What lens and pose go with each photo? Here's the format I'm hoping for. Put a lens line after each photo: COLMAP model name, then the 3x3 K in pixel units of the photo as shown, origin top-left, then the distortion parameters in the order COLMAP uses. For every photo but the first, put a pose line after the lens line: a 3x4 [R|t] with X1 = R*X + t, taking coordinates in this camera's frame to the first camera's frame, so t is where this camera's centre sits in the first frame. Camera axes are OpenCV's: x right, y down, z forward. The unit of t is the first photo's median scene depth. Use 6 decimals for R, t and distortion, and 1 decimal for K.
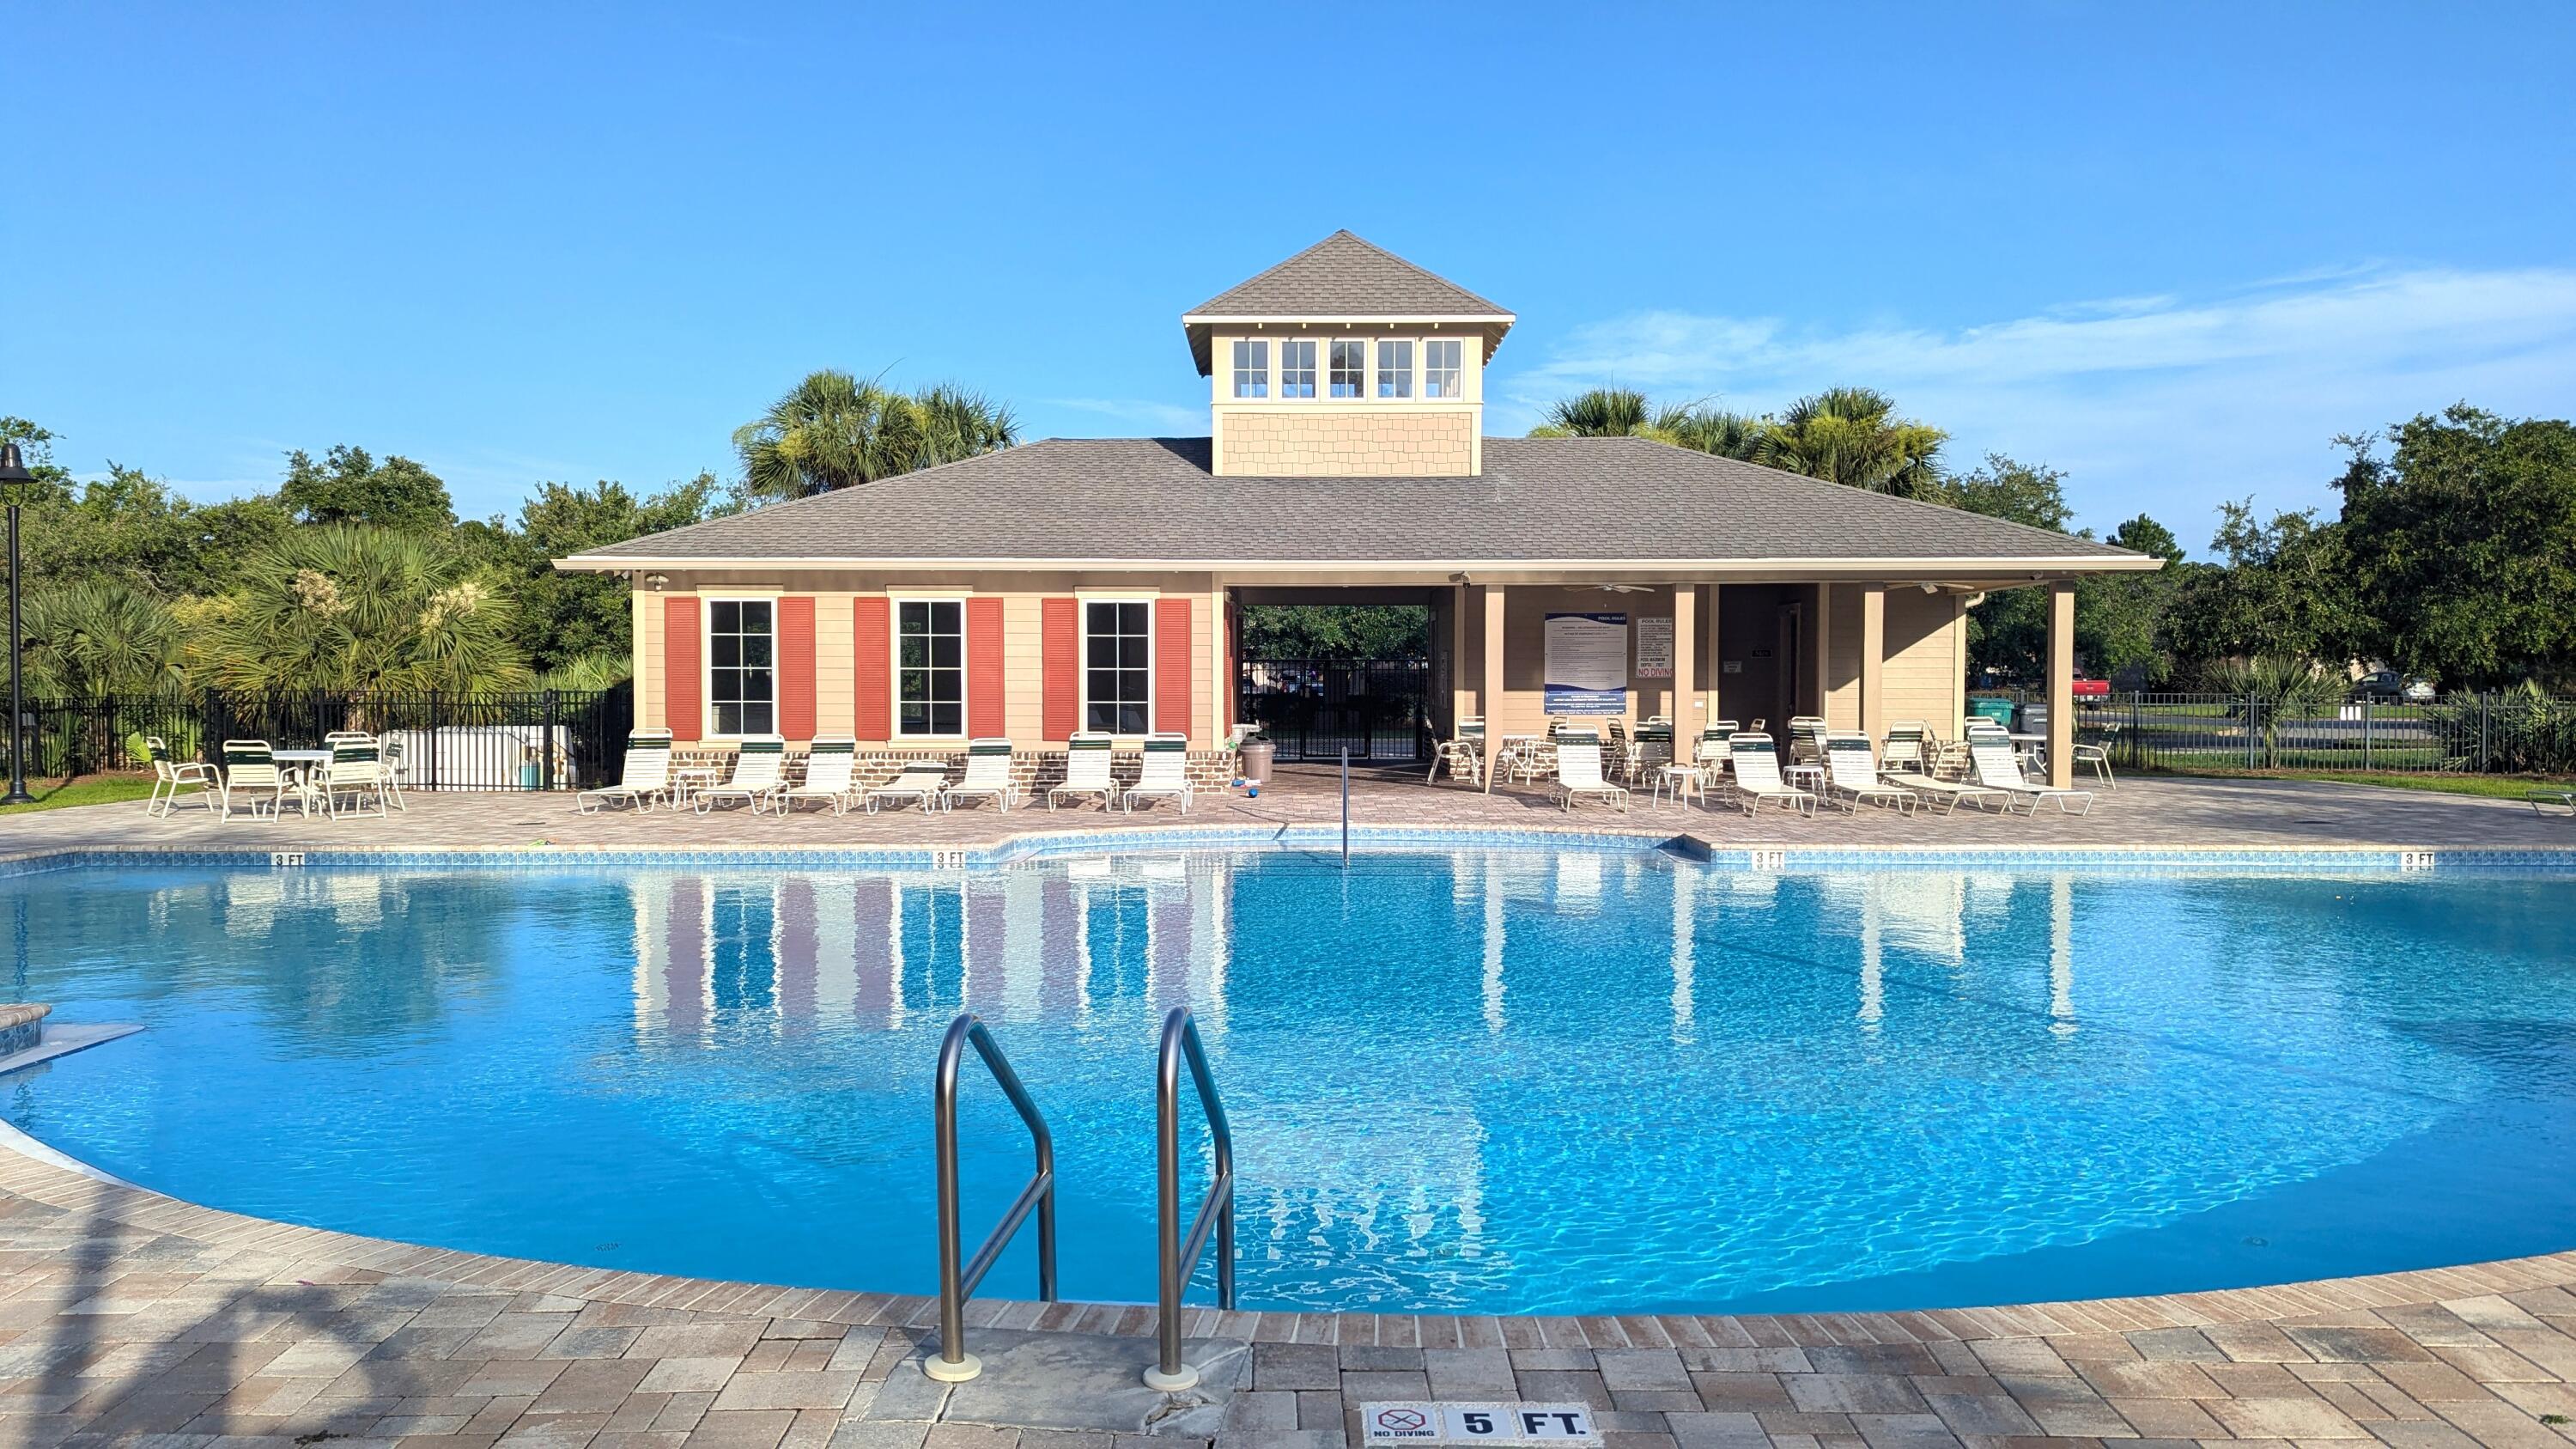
lens RADIAL K [[1876.1, 0, 1298.9], [0, 1876.1, 739.2], [0, 0, 1]] dist [0.077125, -0.015245]
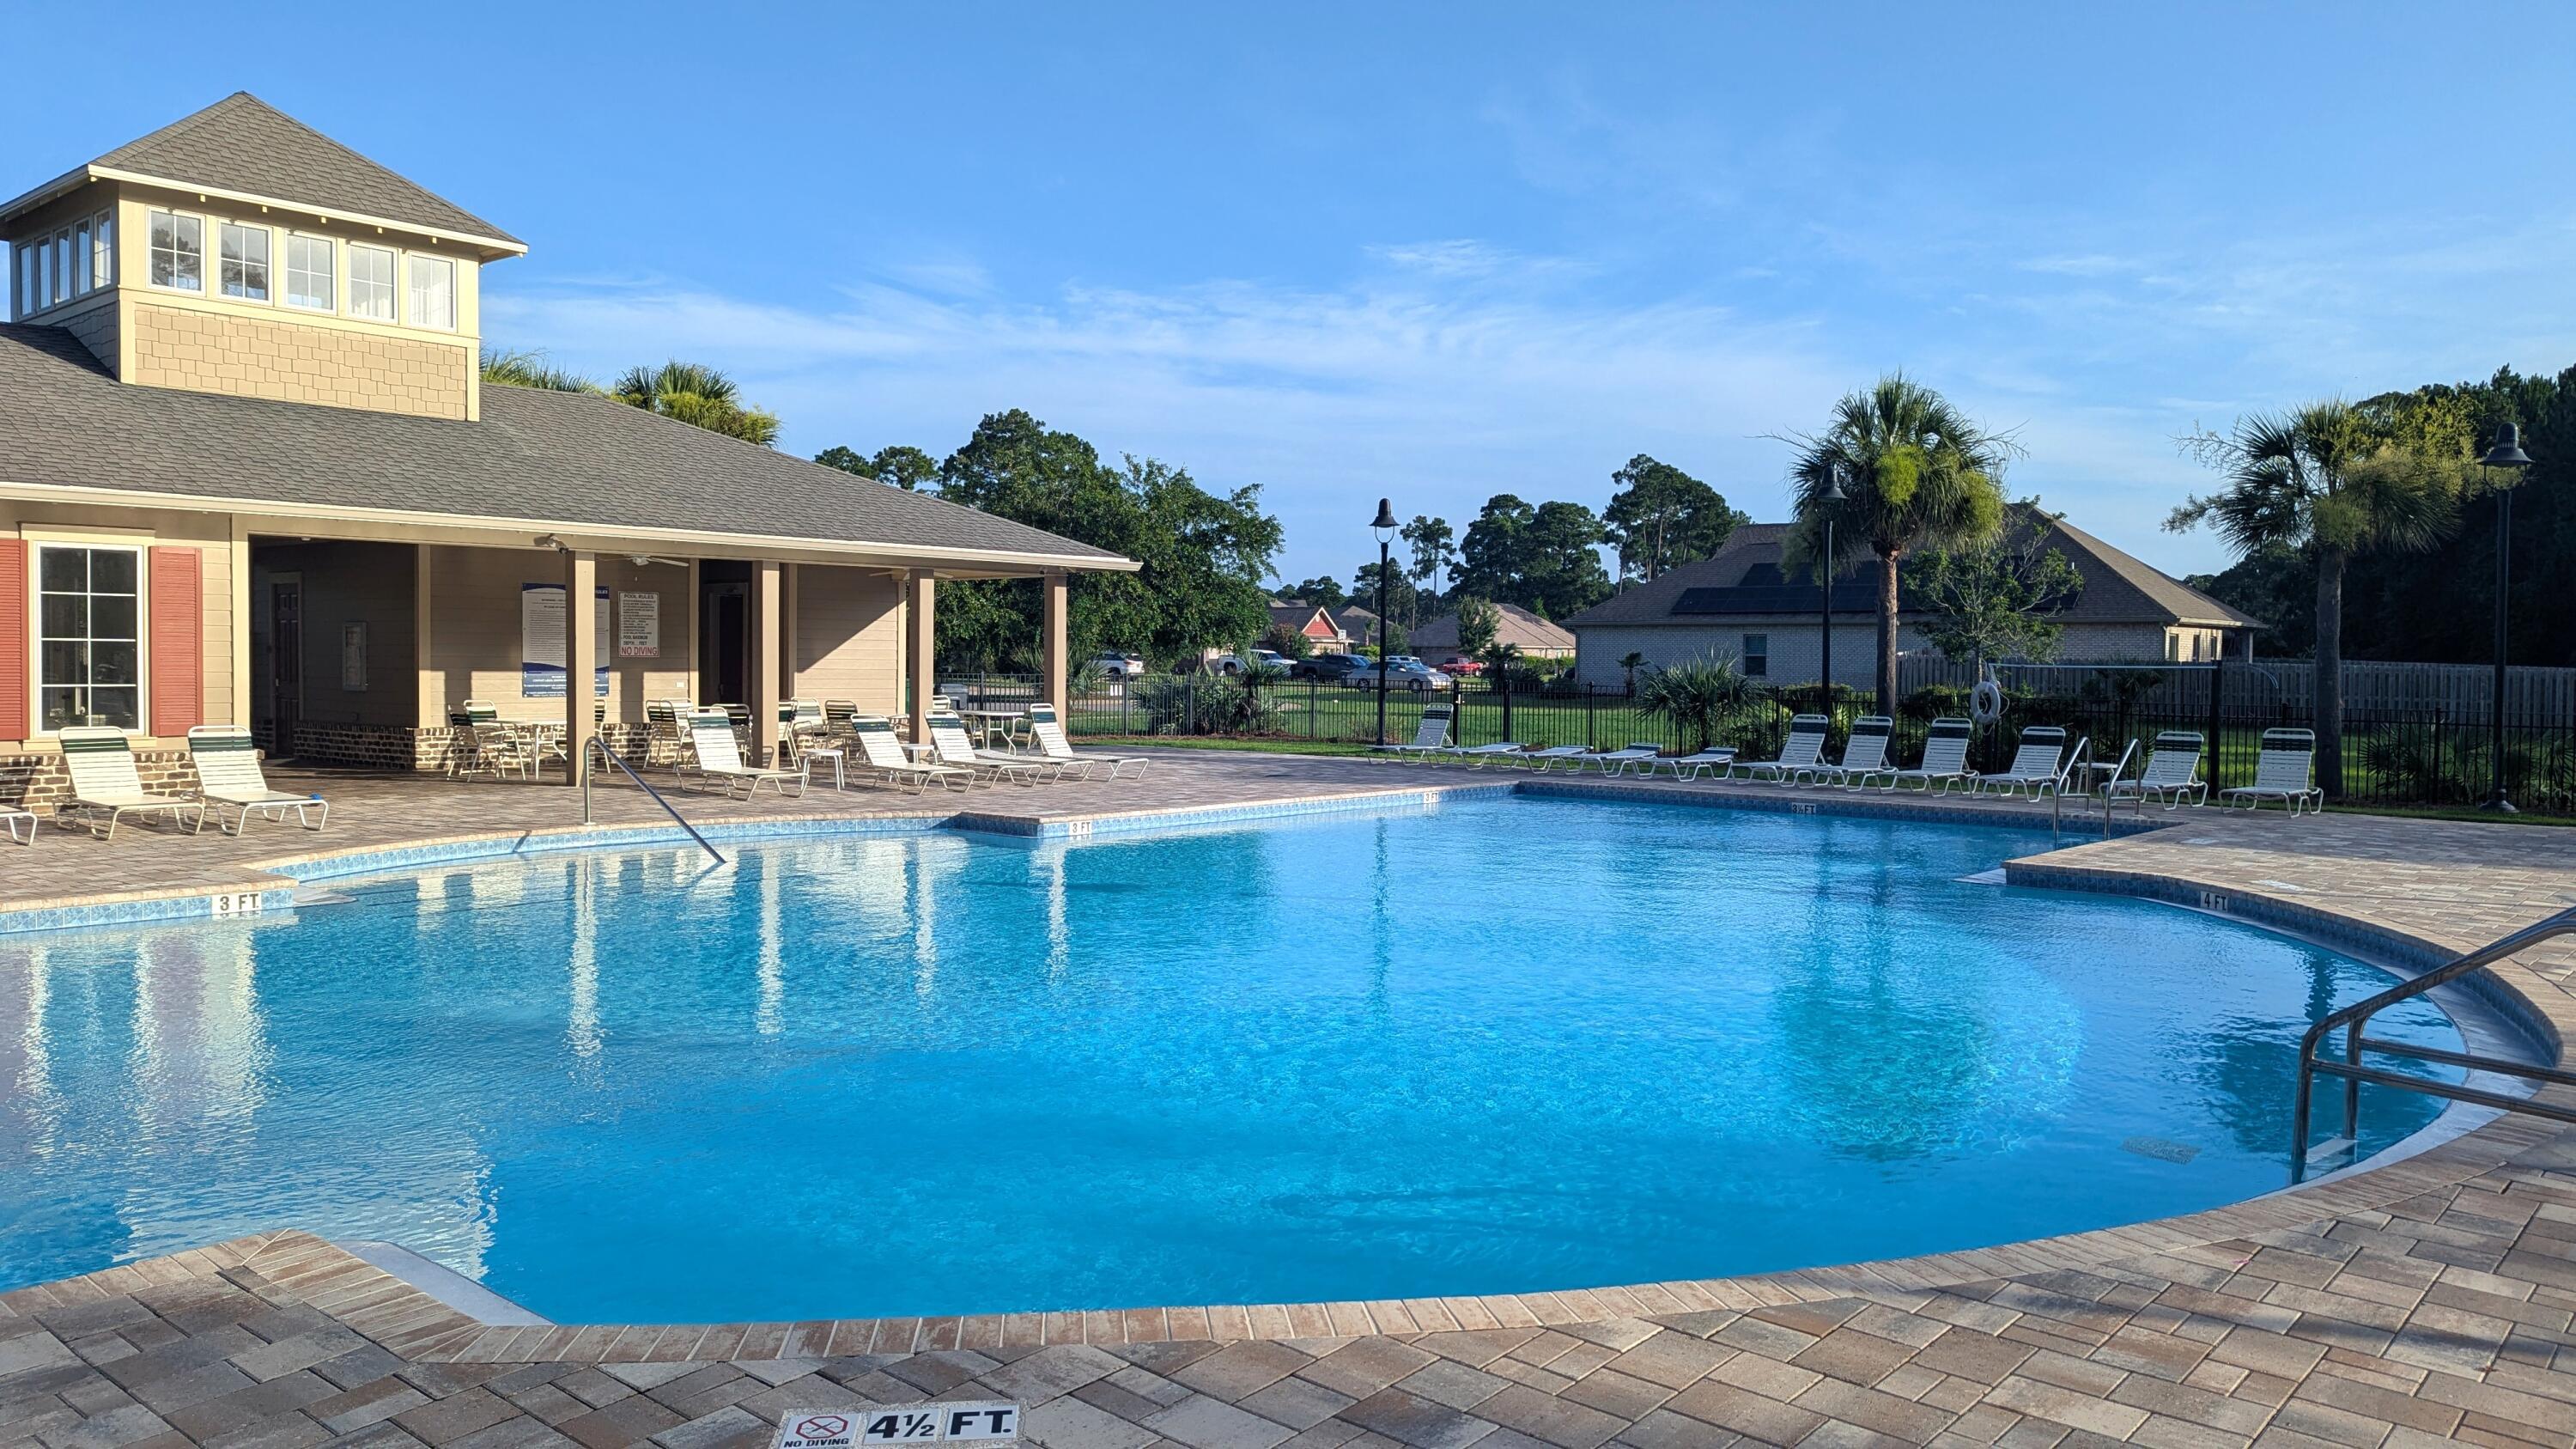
lens RADIAL K [[1876.1, 0, 1301.1], [0, 1876.1, 706.5], [0, 0, 1]] dist [0.077125, -0.015245]
pose [[0.658113, -0.012741, 0.752812, -0.349086], [0.016862, 0.999855, 0.002181, -0.005238], [-0.752731, 0.011259, 0.658232, 0.154440]]
